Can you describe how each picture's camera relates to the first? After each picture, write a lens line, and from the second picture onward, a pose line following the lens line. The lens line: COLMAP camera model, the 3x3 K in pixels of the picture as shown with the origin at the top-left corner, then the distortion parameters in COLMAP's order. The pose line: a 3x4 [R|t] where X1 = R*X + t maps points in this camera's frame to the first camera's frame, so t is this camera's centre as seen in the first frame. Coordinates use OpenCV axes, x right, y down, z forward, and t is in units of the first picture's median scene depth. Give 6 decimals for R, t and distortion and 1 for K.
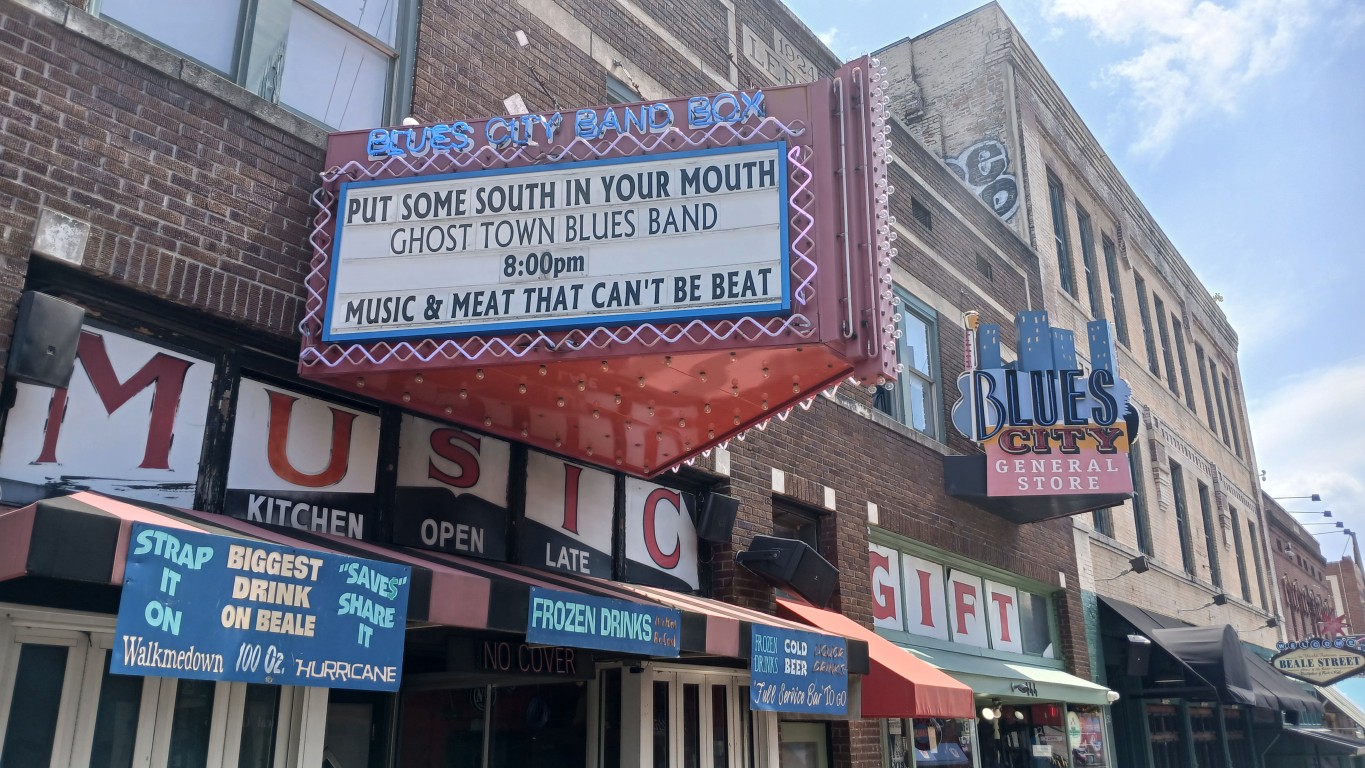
lens RADIAL K [[1067.9, 0, 674.6], [0, 1067.9, 374.3], [0, 0, 1]] dist [0.028091, -0.073115]
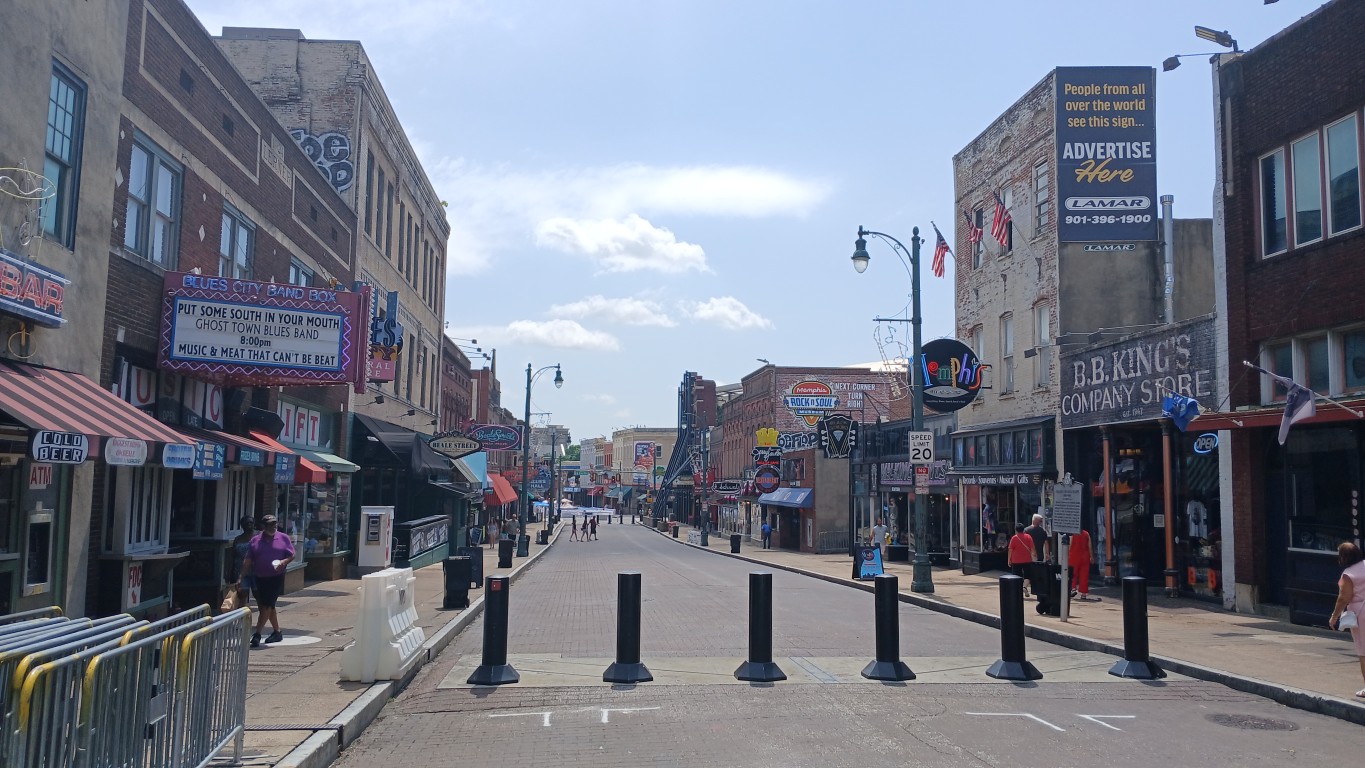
lens RADIAL K [[1067.9, 0, 687.4], [0, 1067.9, 381.9], [0, 0, 1]] dist [0.028091, -0.073115]
pose [[0.733373, 0.080646, 0.675026, -0.487167], [-0.237405, 0.960807, 0.143136, -0.276843], [-0.637027, -0.265227, 0.723776, -0.761900]]
